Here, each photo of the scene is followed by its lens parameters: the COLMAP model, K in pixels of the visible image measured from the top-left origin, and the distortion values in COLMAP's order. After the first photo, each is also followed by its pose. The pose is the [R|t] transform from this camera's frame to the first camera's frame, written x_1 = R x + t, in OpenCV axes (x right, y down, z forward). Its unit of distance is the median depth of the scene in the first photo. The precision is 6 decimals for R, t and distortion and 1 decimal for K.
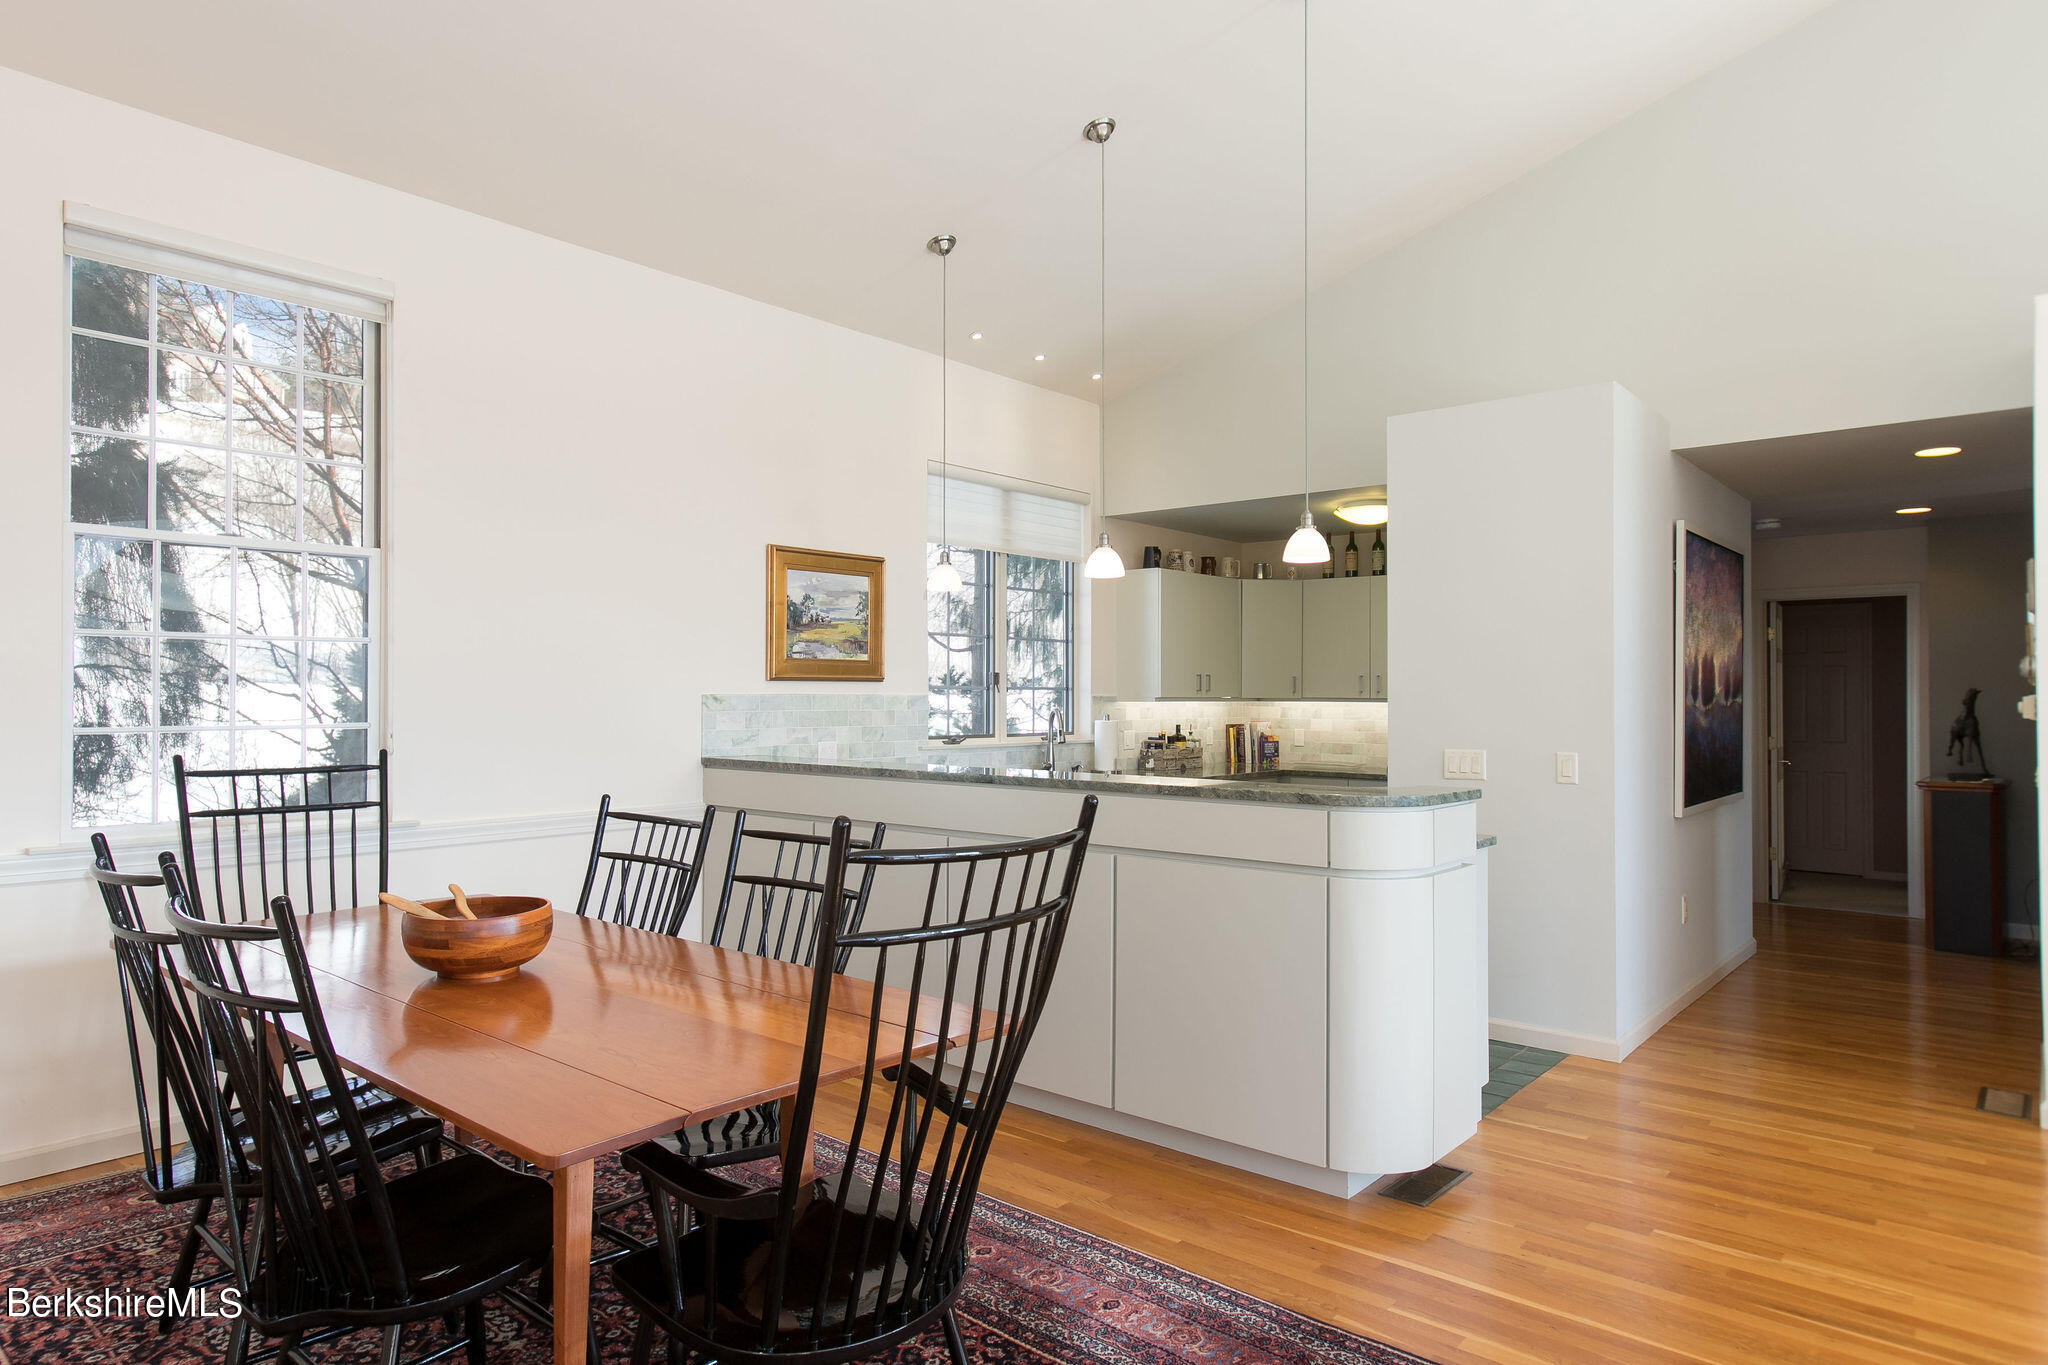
lens RADIAL K [[1214.7, 0, 1025.3], [0, 1214.7, 687.7], [0, 0, 1]] dist [0.002737, 0.000366]
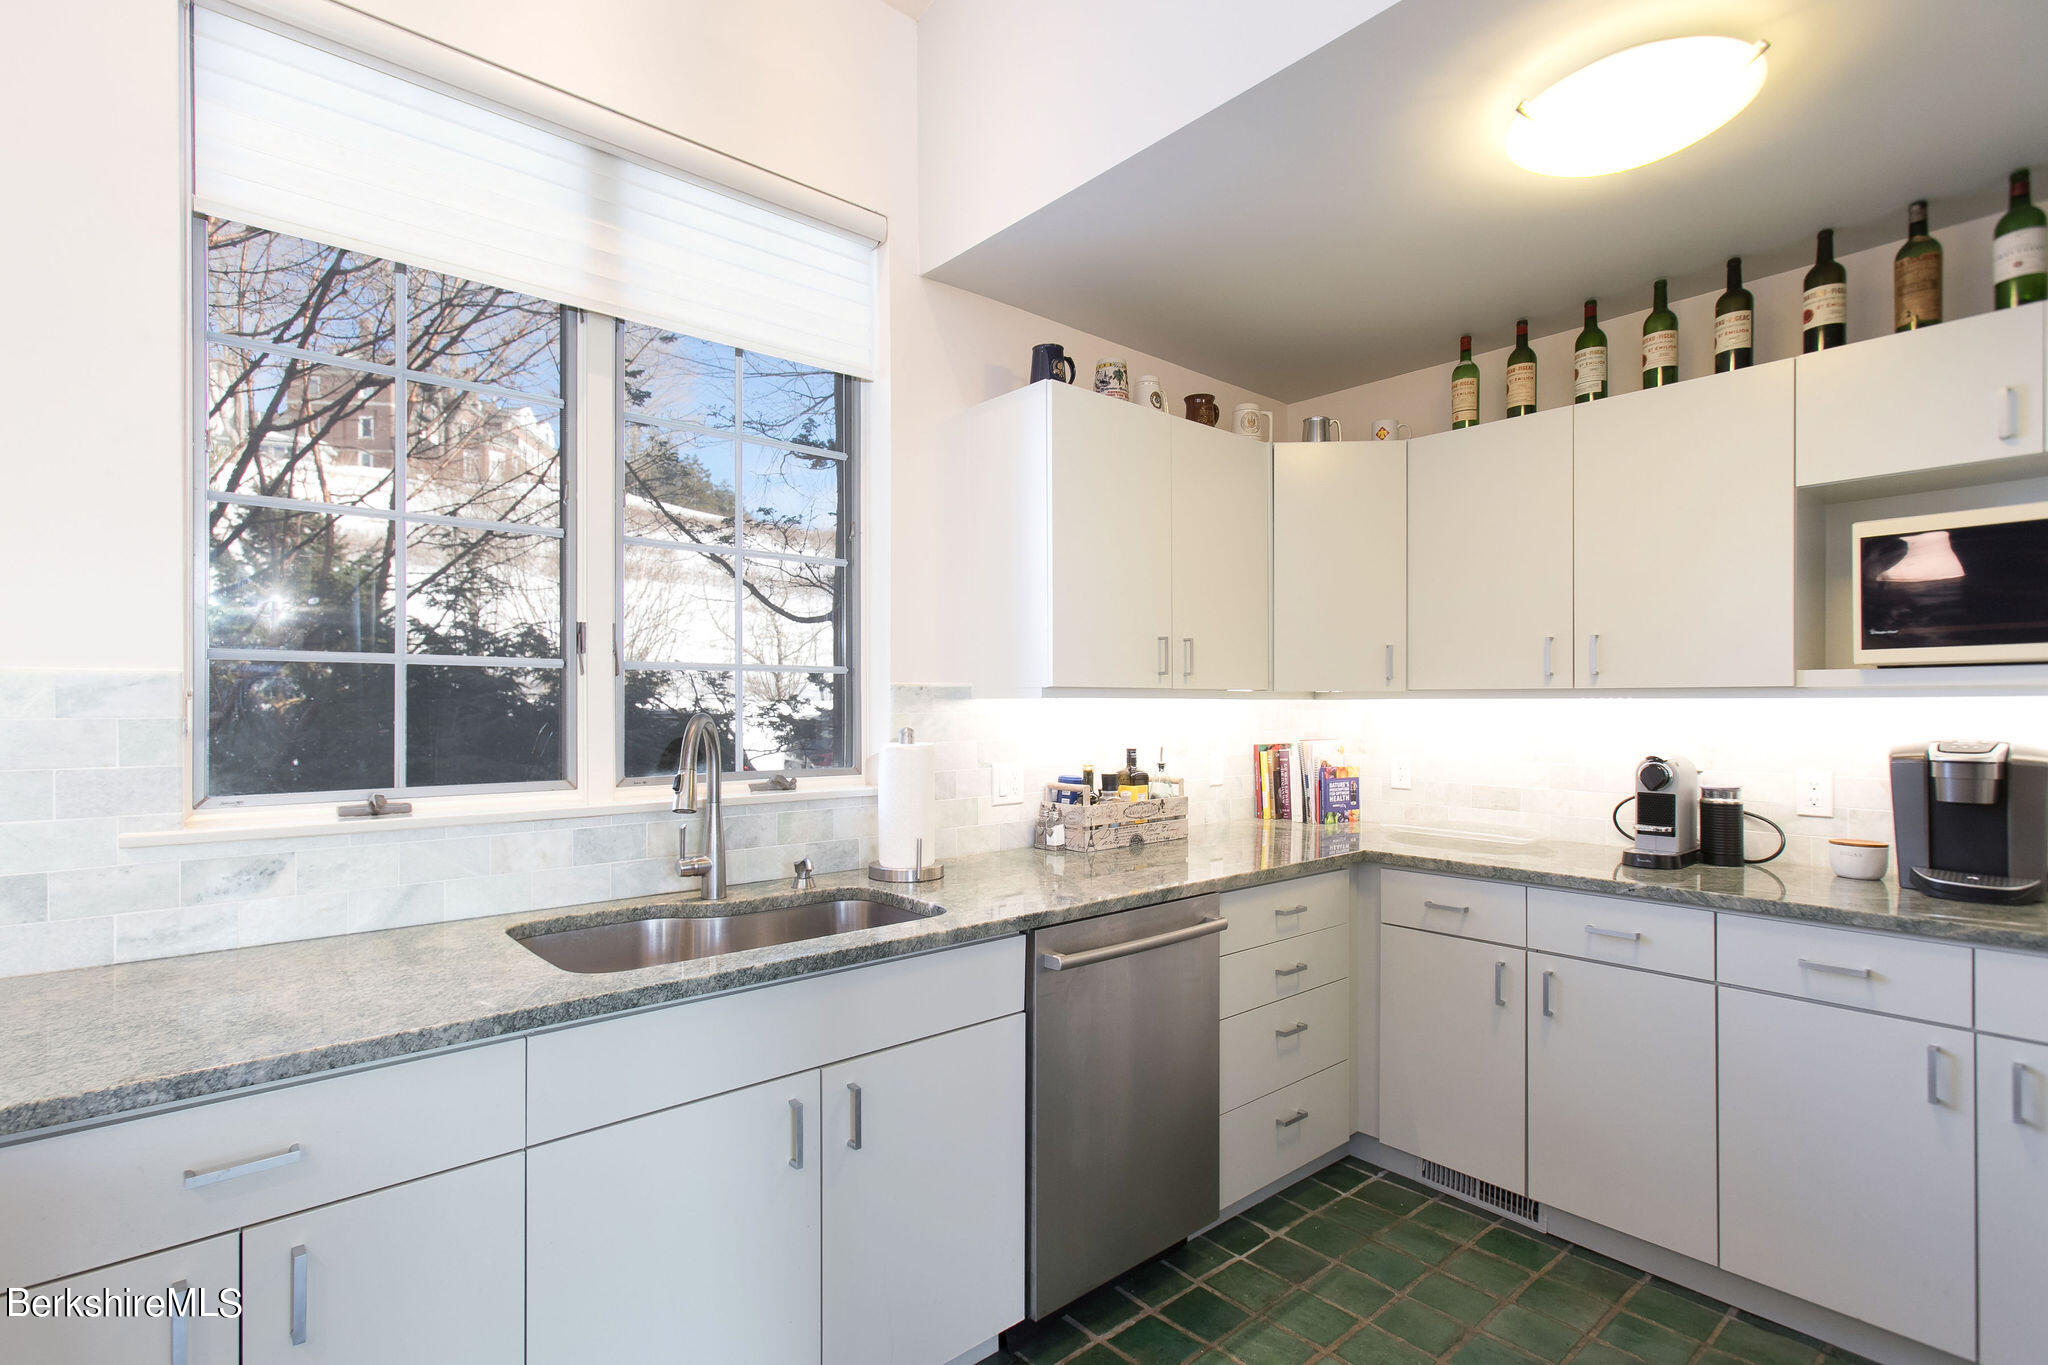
lens RADIAL K [[991.2, 0, 970.5], [0, 991.2, 713.9], [0, 0, 1]] dist [-0.005909, 0.006174]
pose [[0.983819, -0.004662, -0.179105, 0.154203], [0.006888, 0.999907, 0.011808, 0.013659], [0.179033, -0.012851, 0.983759, 0.705444]]
